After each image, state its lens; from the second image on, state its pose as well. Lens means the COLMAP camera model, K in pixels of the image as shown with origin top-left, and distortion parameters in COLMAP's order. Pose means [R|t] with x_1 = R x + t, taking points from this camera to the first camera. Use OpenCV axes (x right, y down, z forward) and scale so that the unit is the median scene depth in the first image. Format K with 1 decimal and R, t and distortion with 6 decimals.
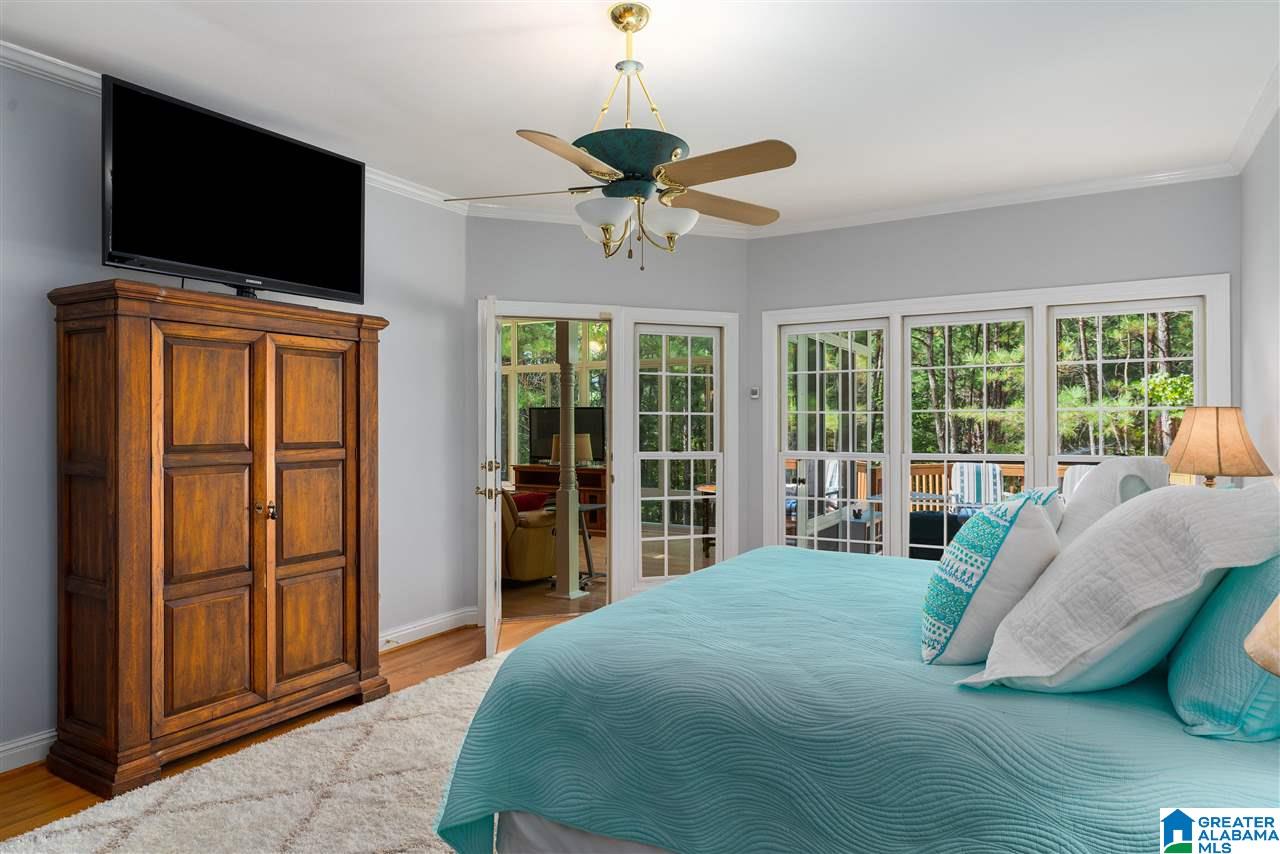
lens RADIAL K [[791.8, 0, 638.0], [0, 791.8, 429.1], [0, 0, 1]] dist [-0.000574, -0.000806]
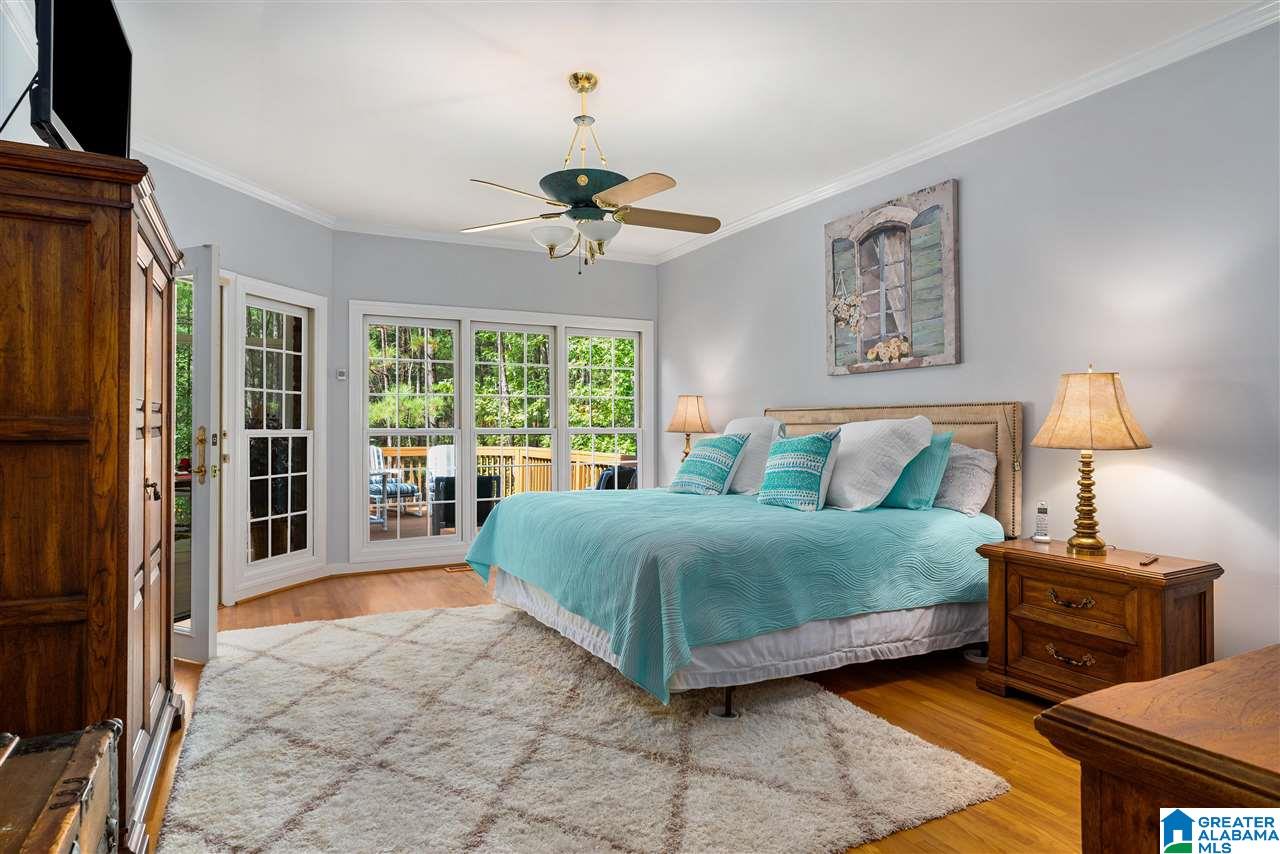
lens RADIAL K [[742.5, 0, 641.6], [0, 742.5, 422.0], [0, 0, 1]] dist [0.002093, 0.000285]
pose [[0.528616, 0.000390, 0.848861, -0.833455], [-0.003564, 0.999992, 0.001760, 0.027901], [-0.848853, -0.003956, 0.528613, 0.199792]]
